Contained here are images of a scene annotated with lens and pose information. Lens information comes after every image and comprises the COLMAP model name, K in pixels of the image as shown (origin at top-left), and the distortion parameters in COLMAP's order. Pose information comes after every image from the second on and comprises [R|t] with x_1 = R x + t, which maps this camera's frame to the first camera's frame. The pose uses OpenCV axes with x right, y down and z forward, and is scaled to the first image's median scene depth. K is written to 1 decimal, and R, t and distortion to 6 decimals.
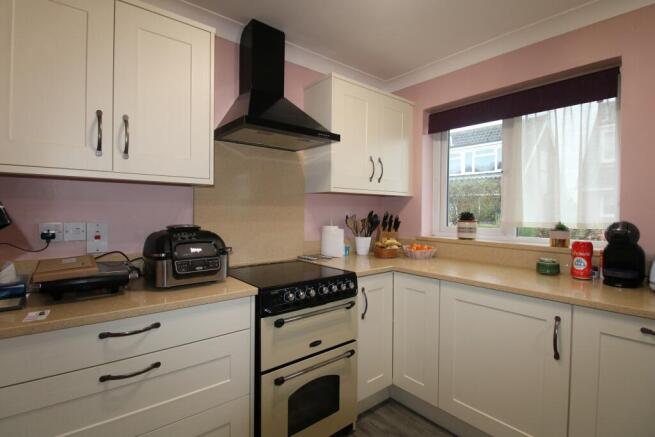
lens RADIAL K [[320.2, 0, 327.5], [0, 320.2, 218.5], [0, 0, 1]] dist [-0.016645, -0.000428]
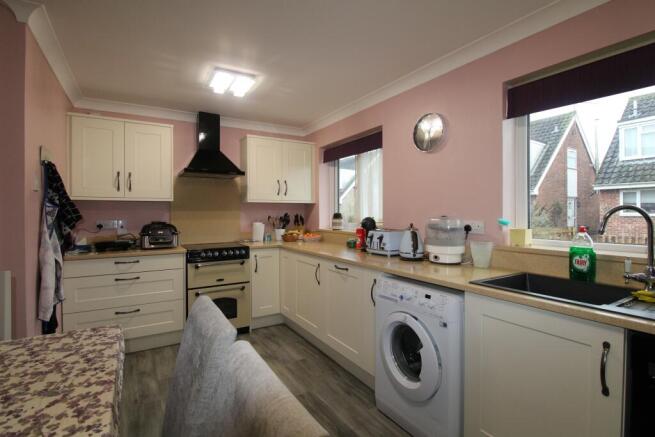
lens RADIAL K [[320.2, 0, 327.5], [0, 320.2, 218.5], [0, 0, 1]] dist [-0.016645, -0.000428]
pose [[0.989363, -0.009971, -0.145125, 0.786116], [0.009300, 0.999943, -0.005303, 0.020382], [0.145169, 0.003897, 0.989399, -0.752495]]
